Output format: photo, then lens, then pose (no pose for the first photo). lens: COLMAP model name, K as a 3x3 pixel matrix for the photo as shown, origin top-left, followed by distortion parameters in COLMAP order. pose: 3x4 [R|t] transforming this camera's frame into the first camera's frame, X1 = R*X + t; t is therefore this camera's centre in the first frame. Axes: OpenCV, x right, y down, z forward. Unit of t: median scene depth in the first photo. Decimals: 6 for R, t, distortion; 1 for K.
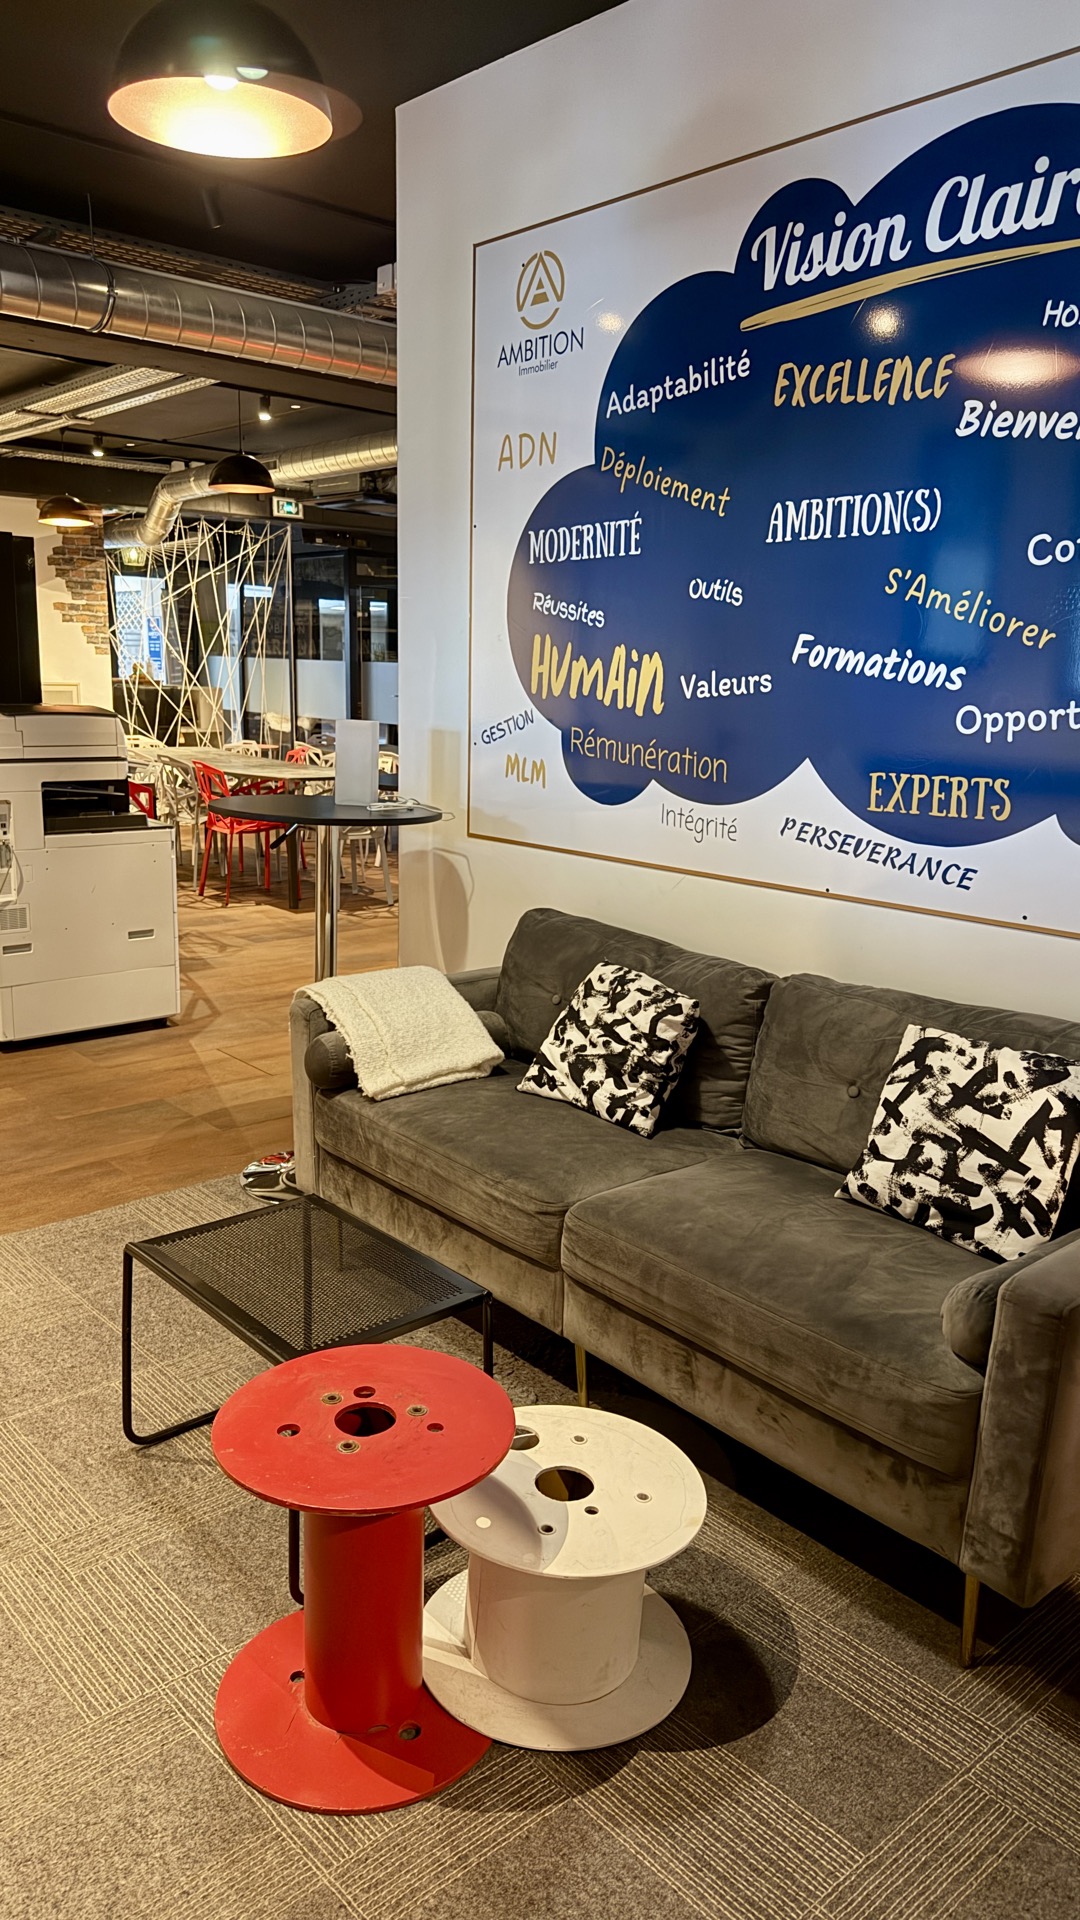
lens RADIAL K [[1358.9, 0, 538.9], [0, 1358.9, 963.1], [0, 0, 1]] dist [0.005237, 0.001748]
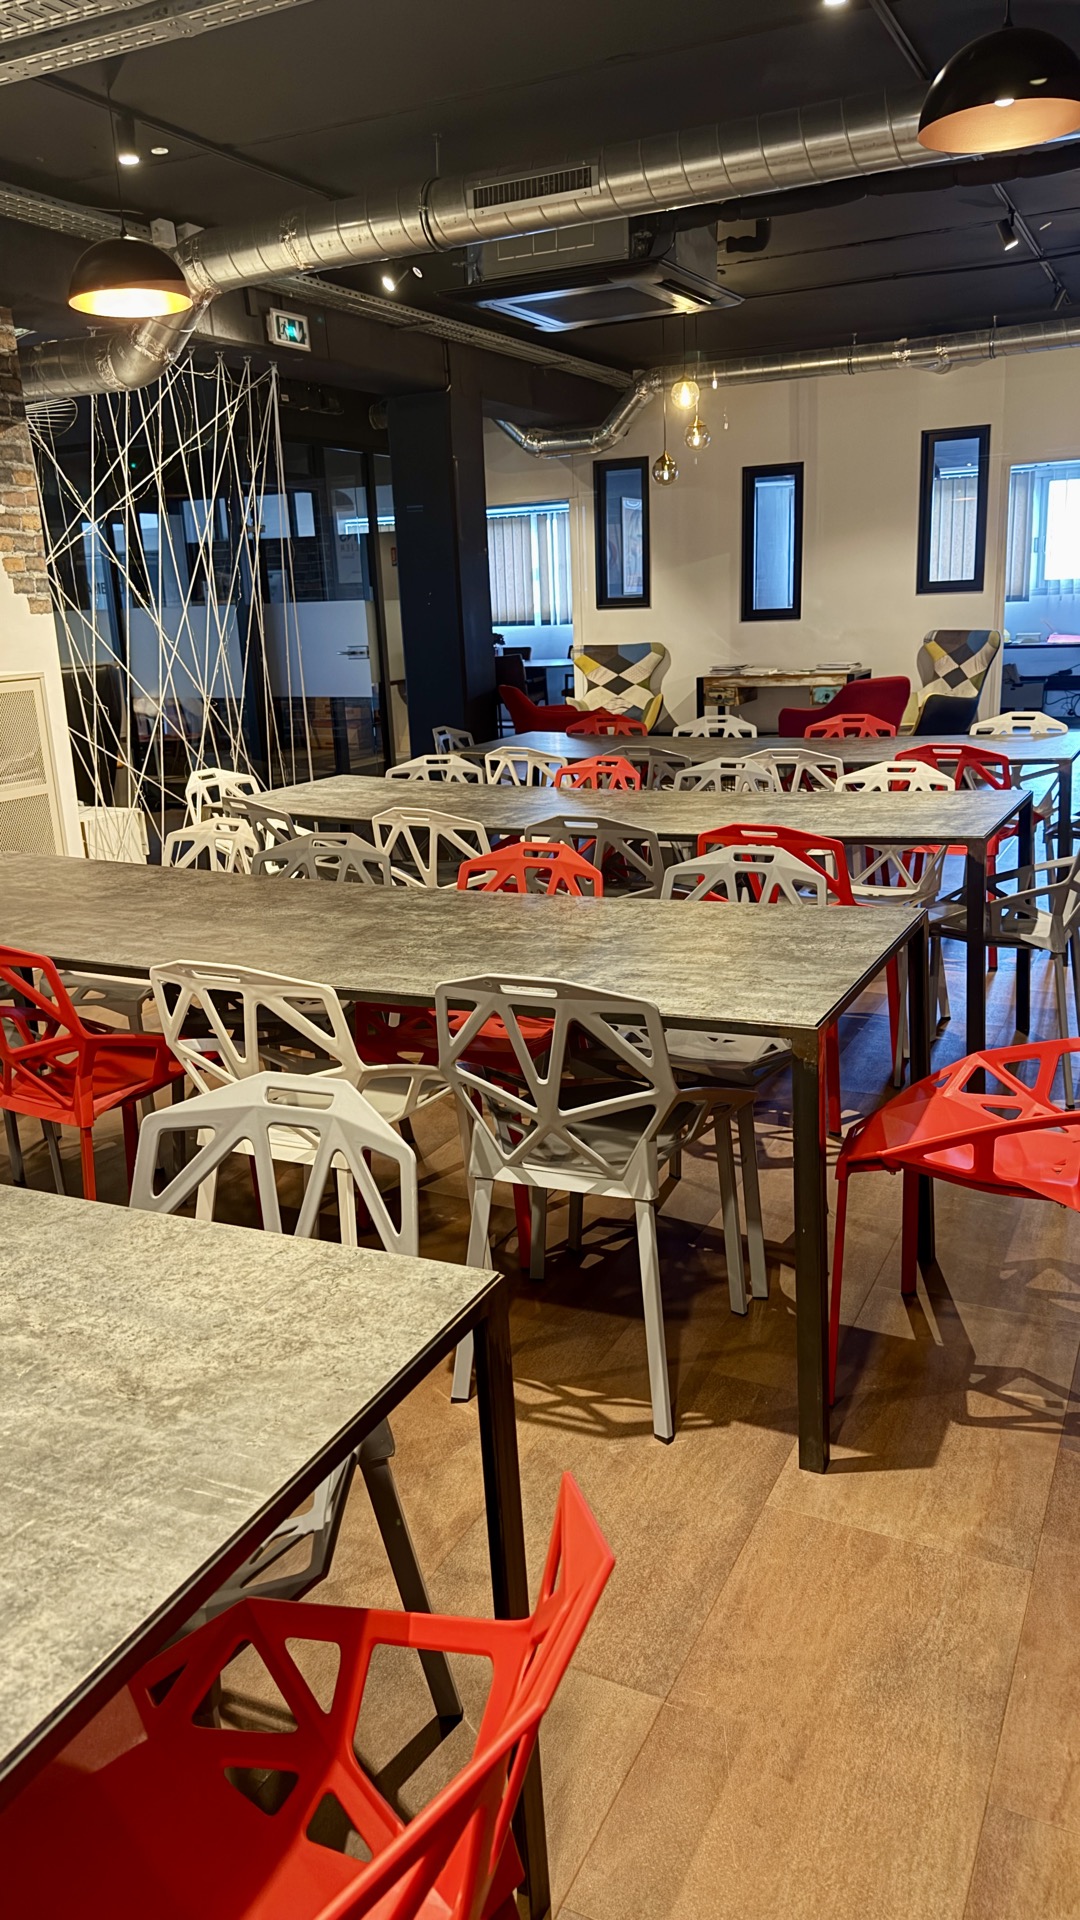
lens RADIAL K [[1358.9, 0, 538.2], [0, 1358.9, 958.1], [0, 0, 1]] dist [0.005237, 0.001748]
pose [[0.925709, -0.160271, 0.342601, -0.327450], [0.145700, 0.986987, 0.068037, -0.103046], [-0.349047, -0.013066, 0.937014, 0.438425]]
